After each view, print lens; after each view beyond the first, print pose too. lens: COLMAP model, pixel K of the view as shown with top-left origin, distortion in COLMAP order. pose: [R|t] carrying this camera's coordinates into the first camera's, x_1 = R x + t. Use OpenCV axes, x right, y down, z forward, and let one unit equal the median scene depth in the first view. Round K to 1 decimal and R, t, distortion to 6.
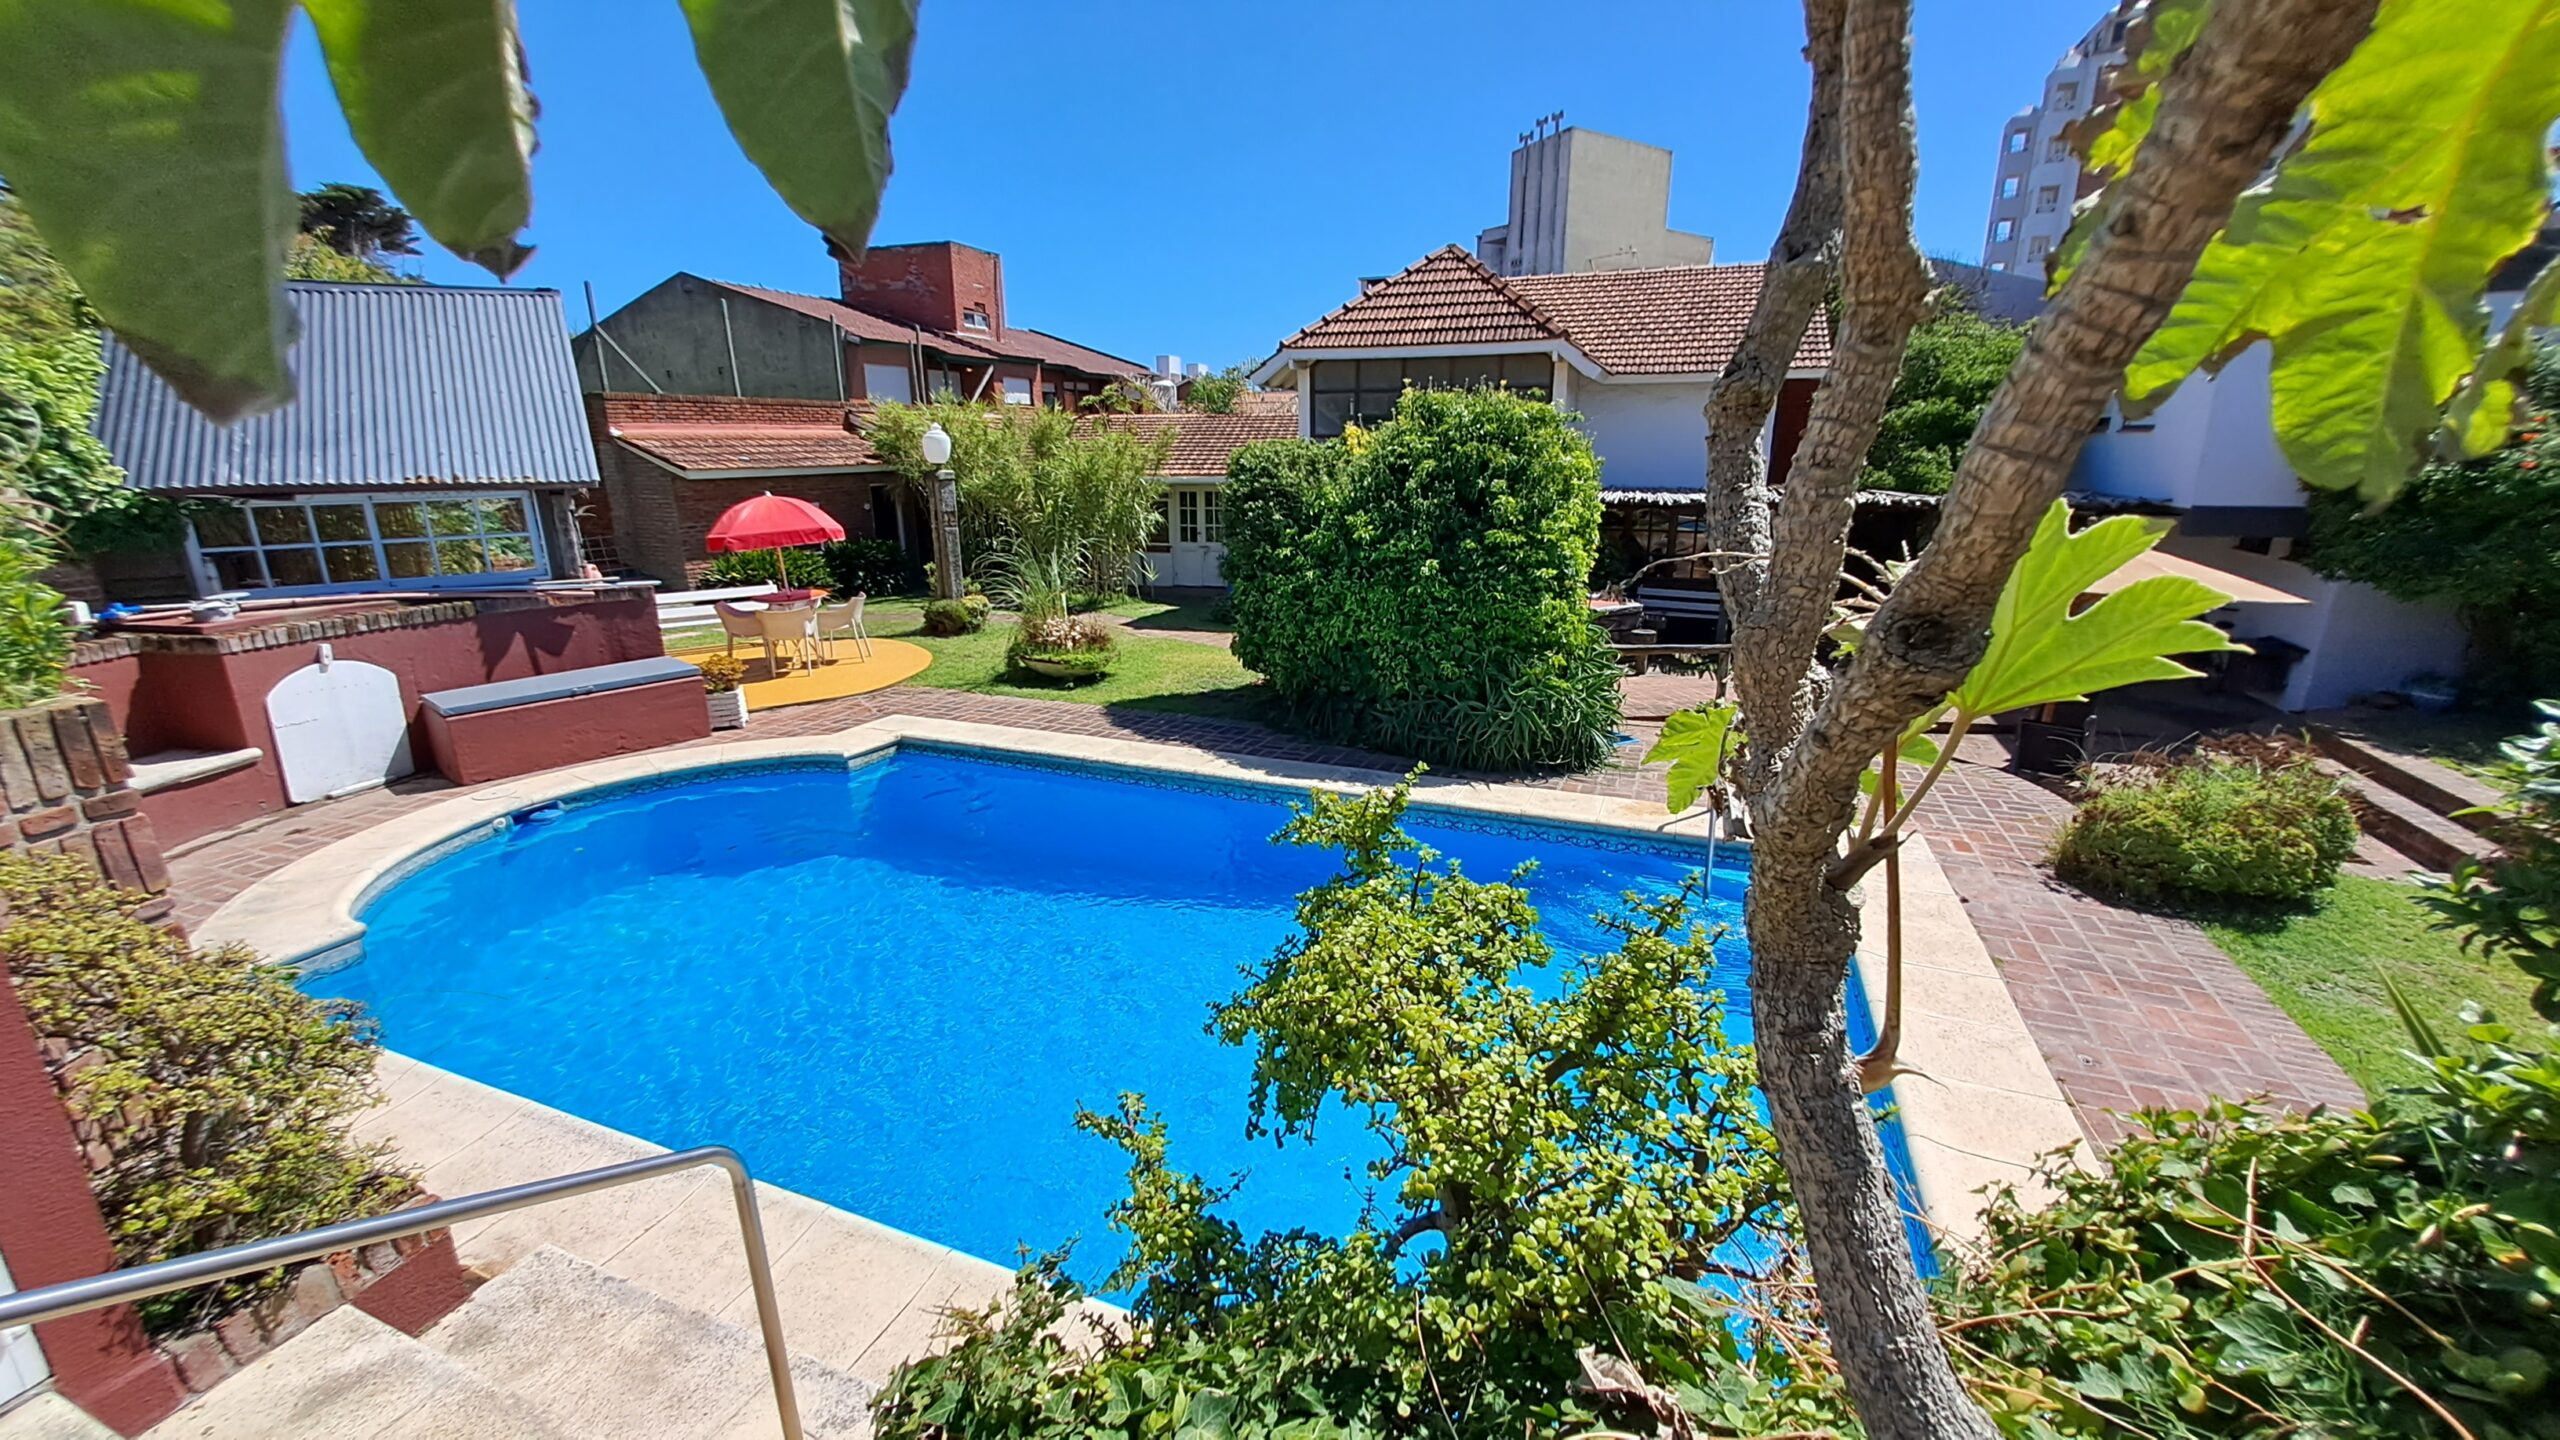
lens RADIAL K [[1014.5, 0, 1284.5], [0, 1014.5, 716.9], [0, 0, 1]] dist [-0.003321, -0.000214]
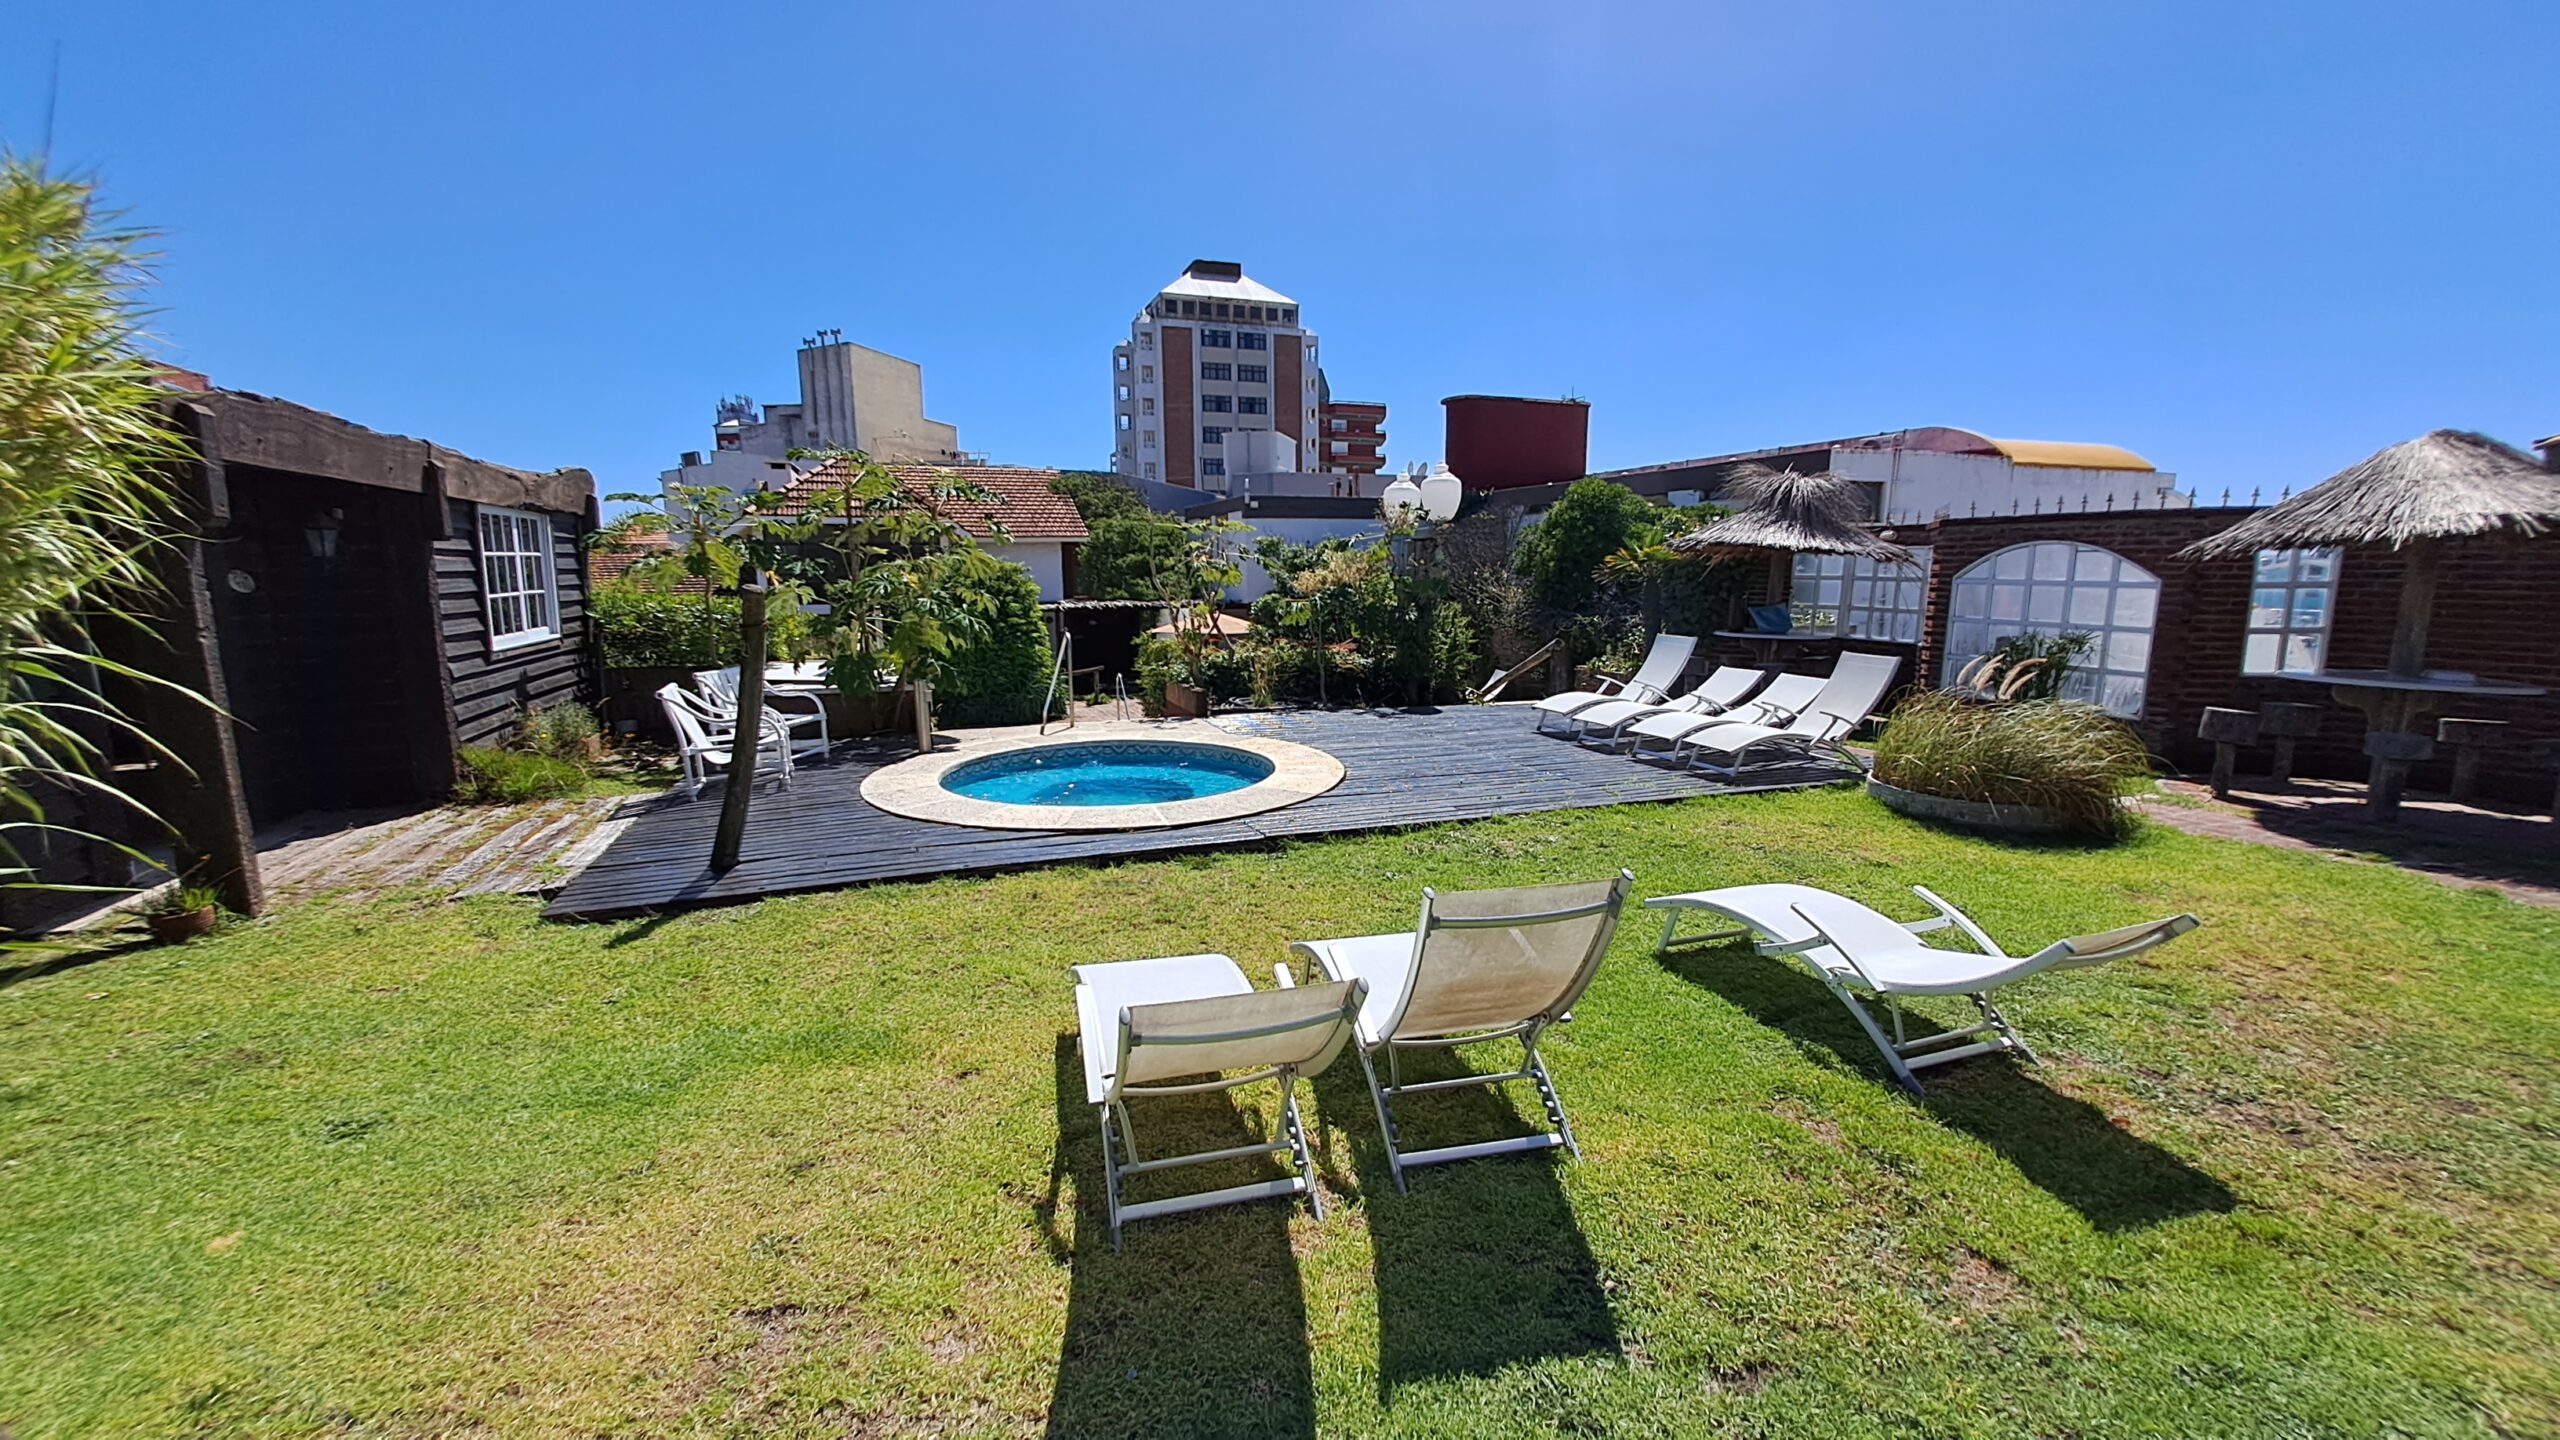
lens RADIAL K [[1014.5, 0, 1279.3], [0, 1014.5, 726.4], [0, 0, 1]] dist [-0.003321, -0.000214]
pose [[0.742237, -0.112155, 0.660686, -0.227100], [0.184362, 0.982027, -0.040414, 0.066967], [-0.644279, 0.151802, 0.749574, -0.274910]]
